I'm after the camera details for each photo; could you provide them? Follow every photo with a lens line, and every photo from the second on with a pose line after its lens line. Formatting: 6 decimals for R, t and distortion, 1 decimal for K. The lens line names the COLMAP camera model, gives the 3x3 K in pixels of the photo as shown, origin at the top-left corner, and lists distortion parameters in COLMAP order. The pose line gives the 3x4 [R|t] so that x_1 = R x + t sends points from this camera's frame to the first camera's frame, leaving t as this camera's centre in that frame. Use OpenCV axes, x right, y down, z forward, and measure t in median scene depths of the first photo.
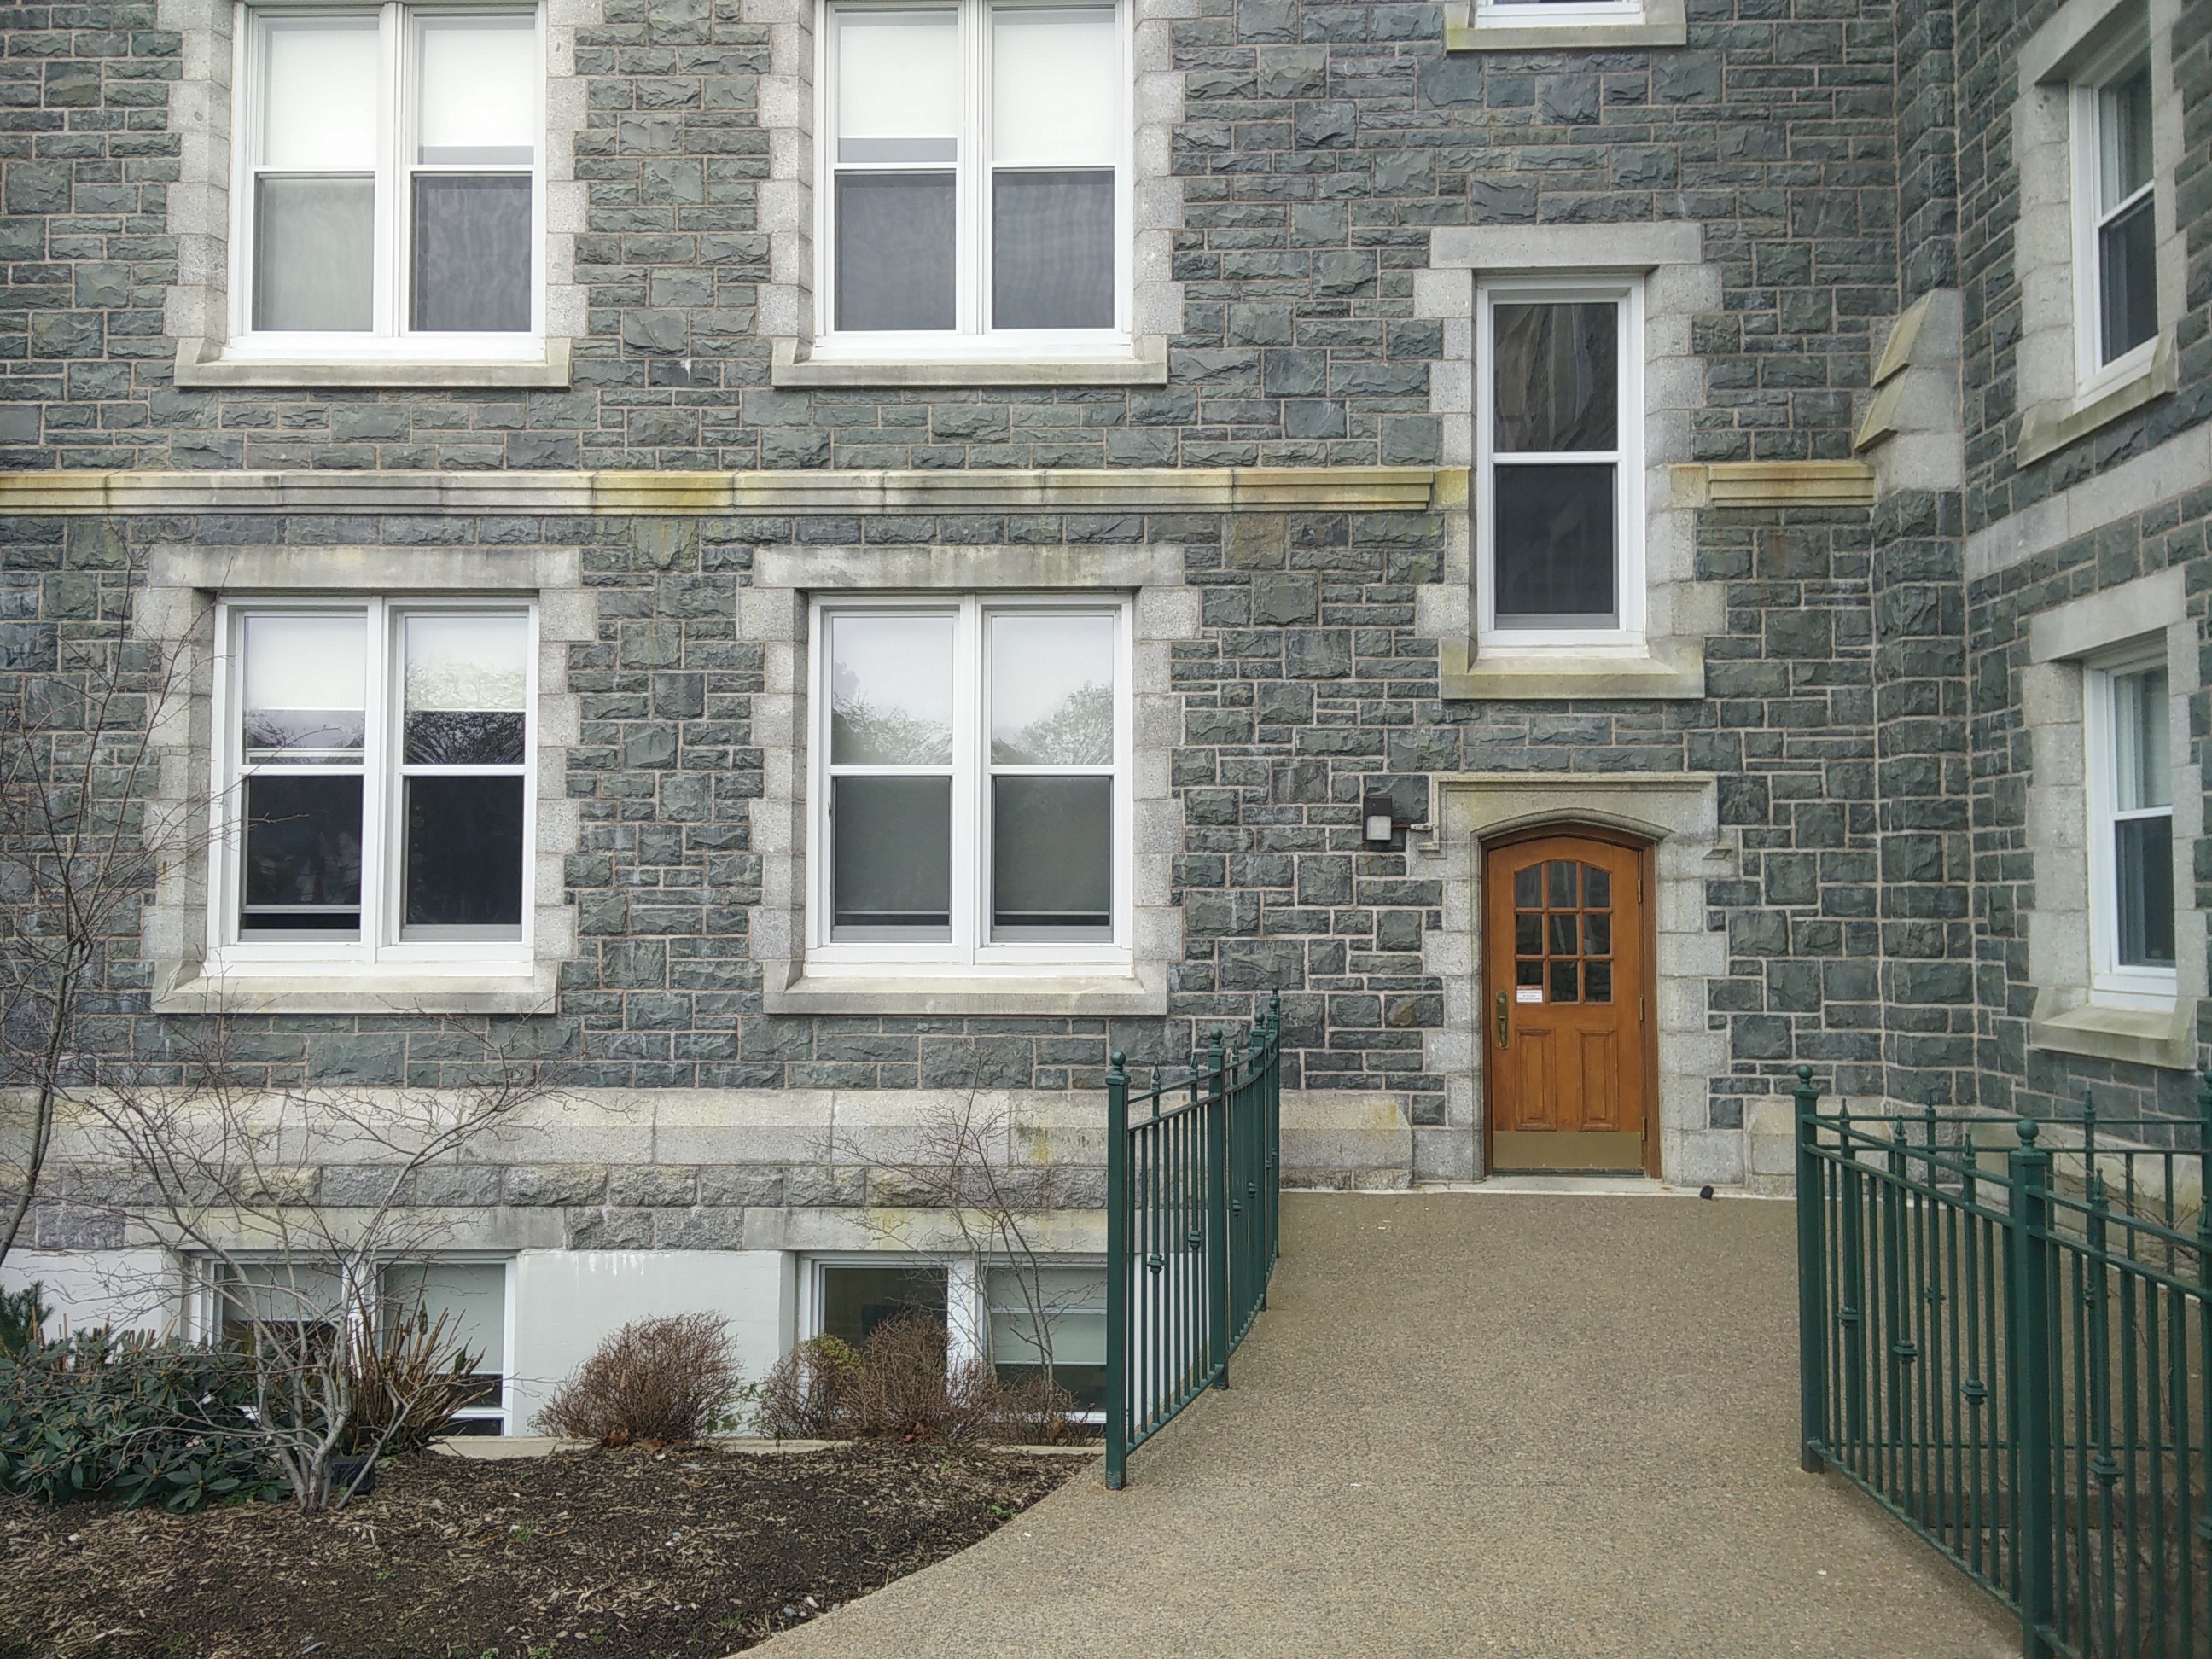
lens RADIAL K [[1779.1, 0, 1114.3], [0, 1779.1, 822.3], [0, 0, 1]] dist [0.071877, -0.064354]
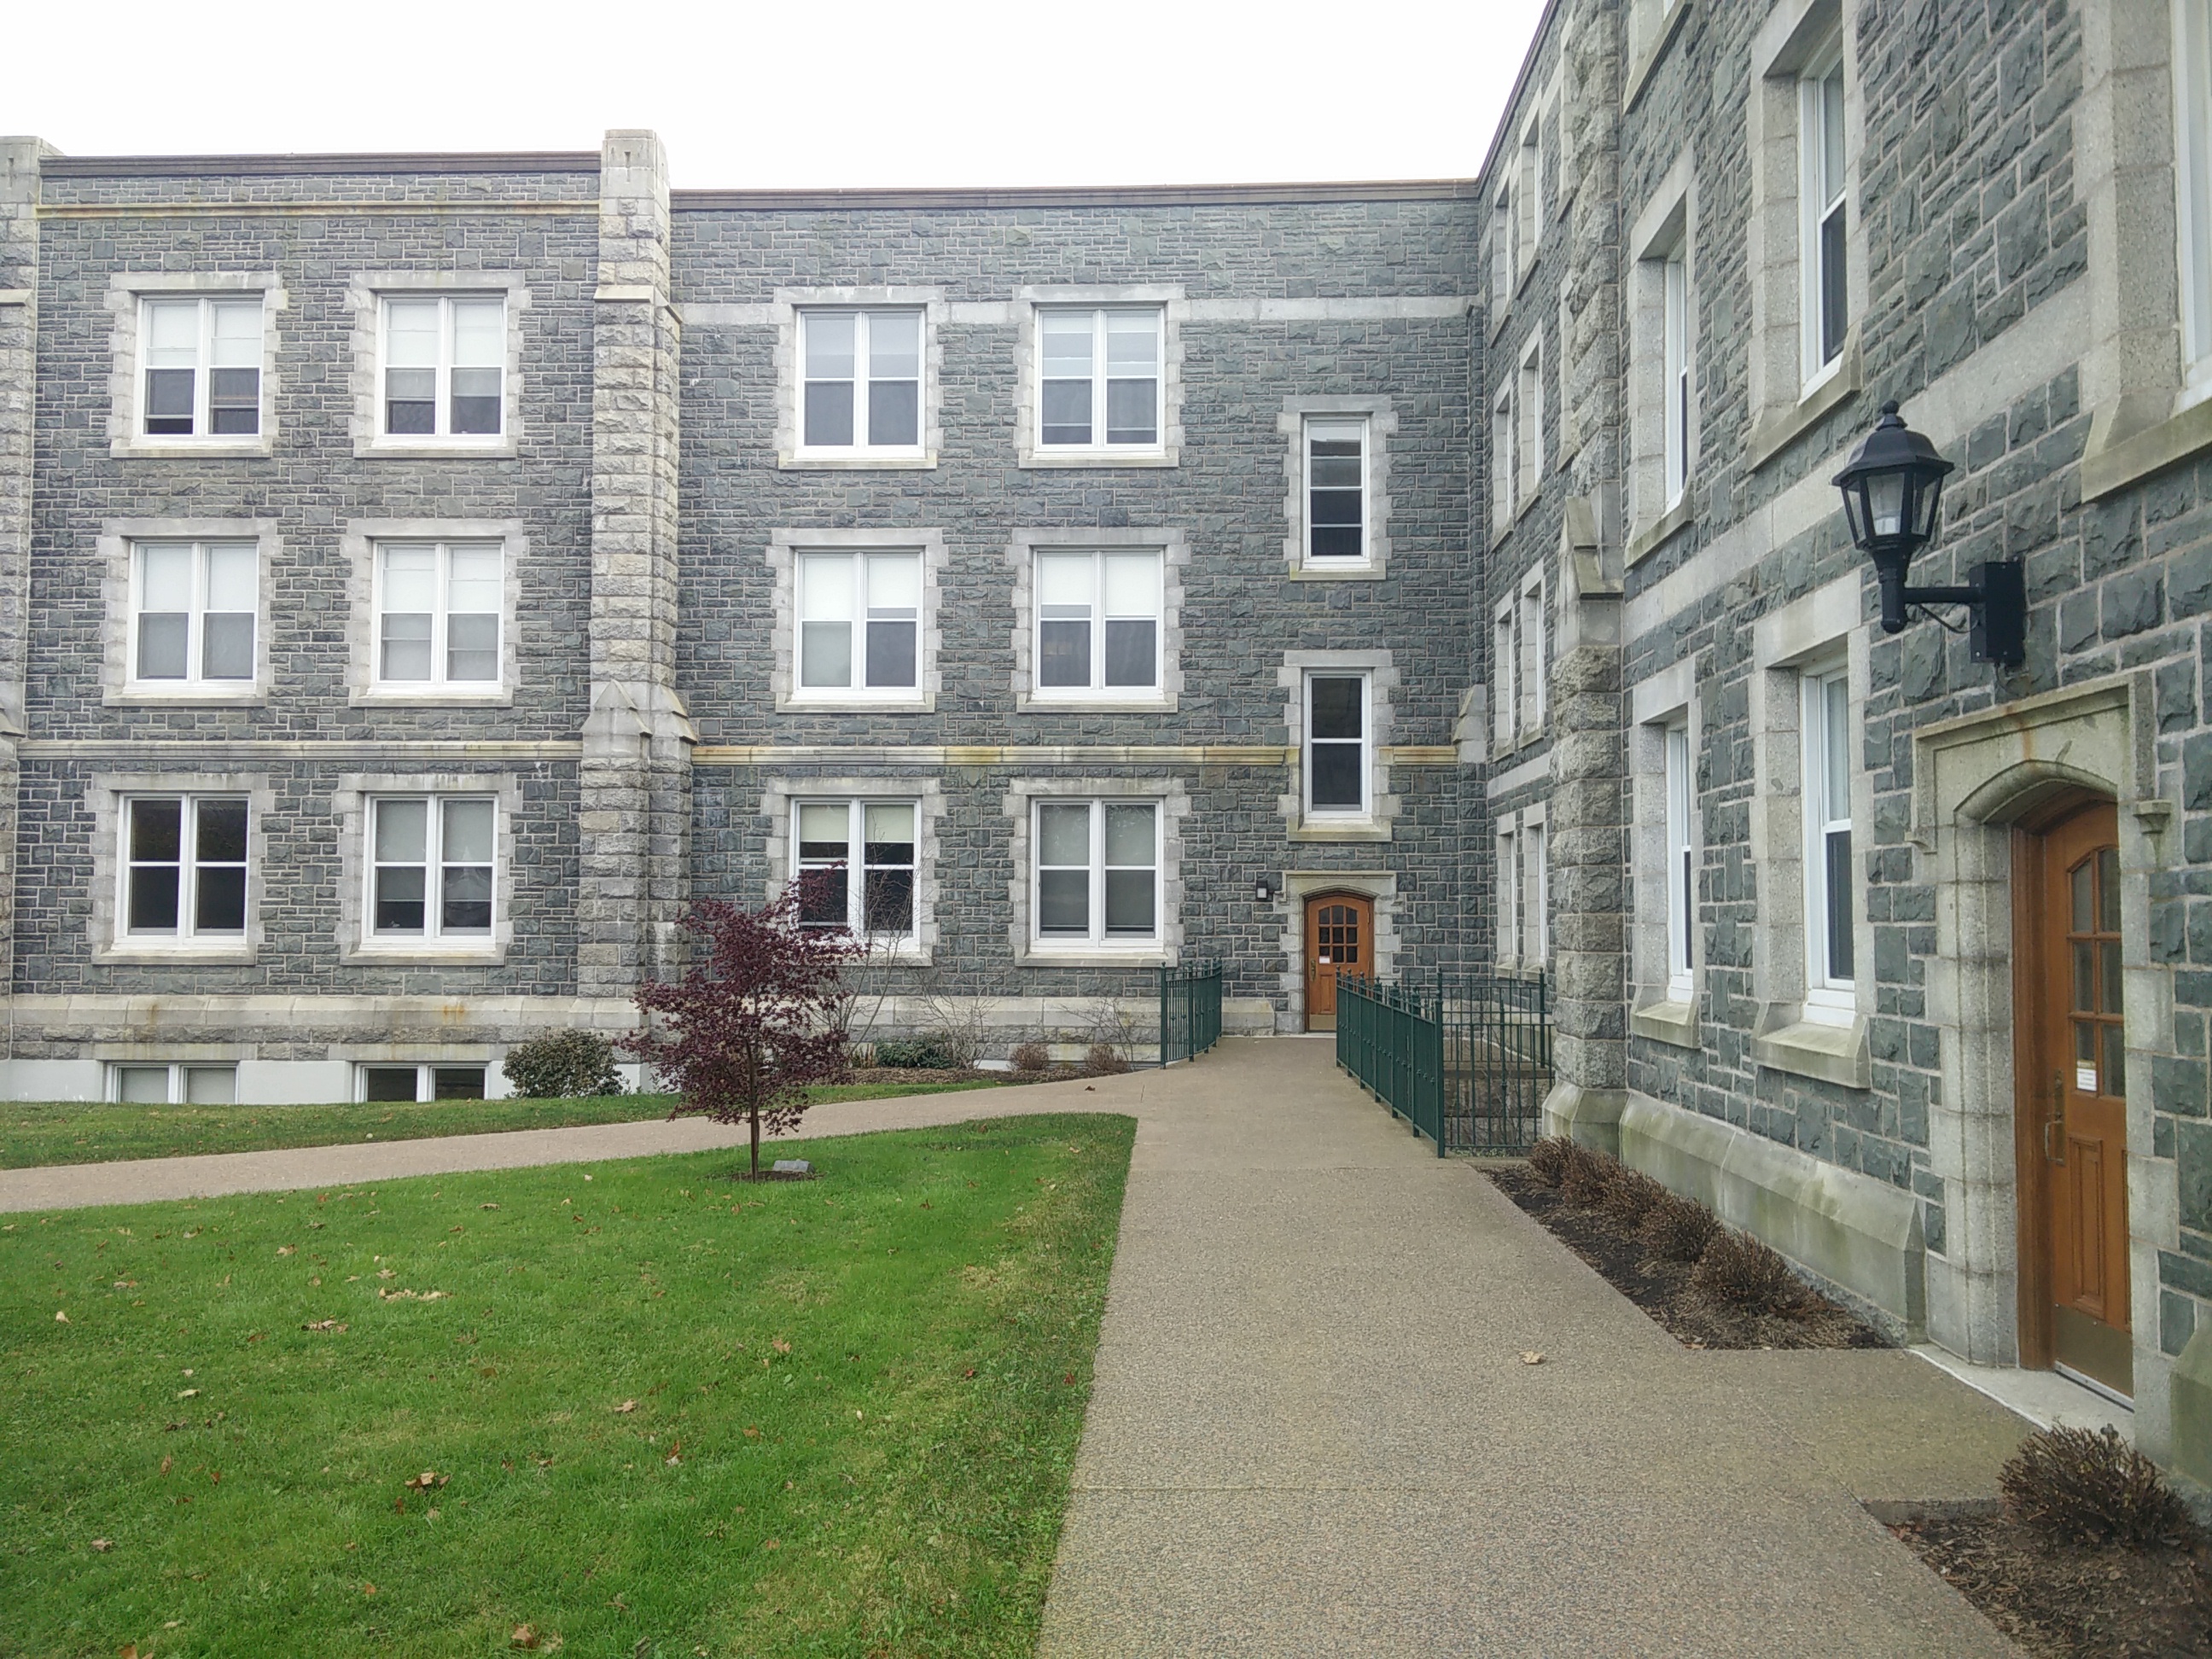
lens RADIAL K [[1779.1, 0, 1113.7], [0, 1779.1, 828.5], [0, 0, 1]] dist [0.071877, -0.064354]
pose [[0.999977, 0.001600, -0.006549, -0.042838], [-0.001630, 0.999988, -0.004540, -0.074773], [0.006541, 0.004551, 0.999968, -1.486974]]
